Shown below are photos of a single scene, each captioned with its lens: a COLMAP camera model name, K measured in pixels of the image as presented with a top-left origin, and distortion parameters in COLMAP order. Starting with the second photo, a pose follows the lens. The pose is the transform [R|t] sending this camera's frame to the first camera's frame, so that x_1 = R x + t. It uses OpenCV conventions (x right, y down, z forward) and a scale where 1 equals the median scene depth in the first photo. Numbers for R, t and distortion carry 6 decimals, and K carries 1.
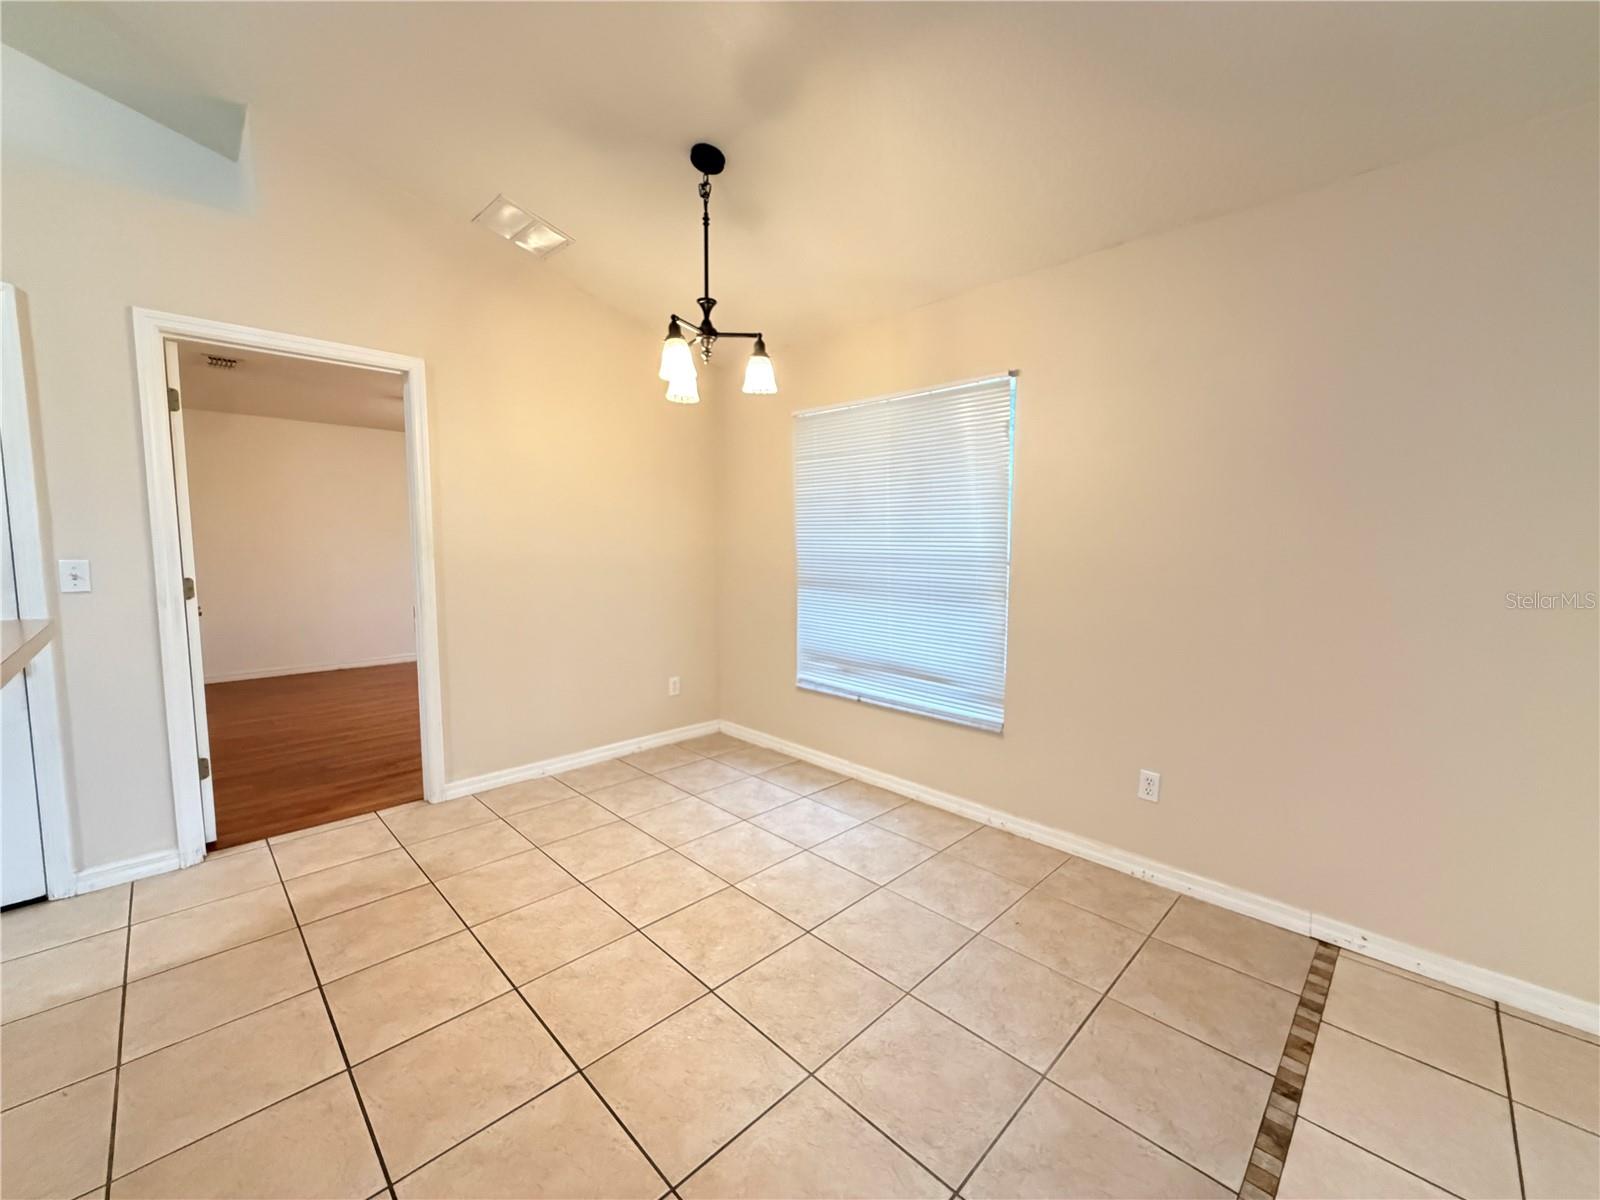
lens RADIAL K [[636.9, 0, 794.6], [0, 636.9, 599.3], [0, 0, 1]] dist [-0.000750, 0.000139]
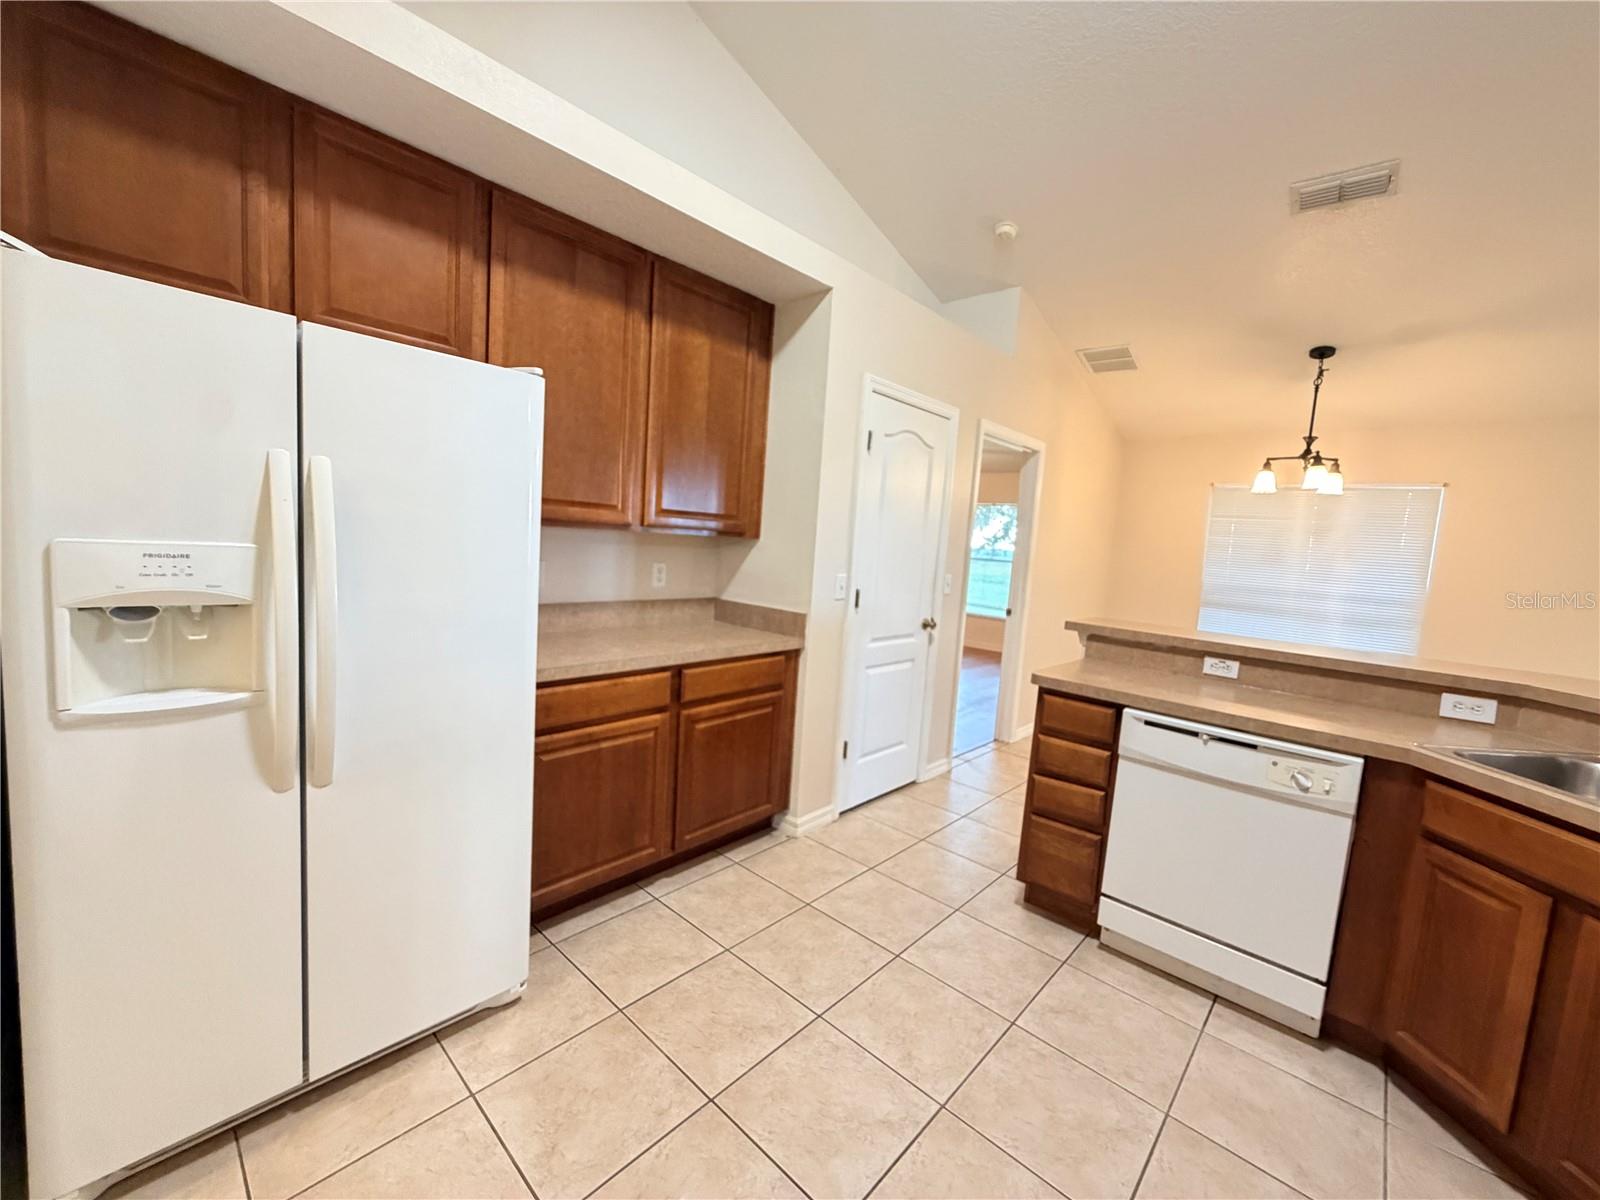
lens RADIAL K [[636.9, 0, 794.6], [0, 636.9, 599.3], [0, 0, 1]] dist [-0.000750, 0.000139]
pose [[0.997302, 0.060239, 0.041955, -1.276737], [-0.060703, 0.998107, 0.009861, 0.008226], [-0.041282, -0.012381, 0.999071, -0.495019]]
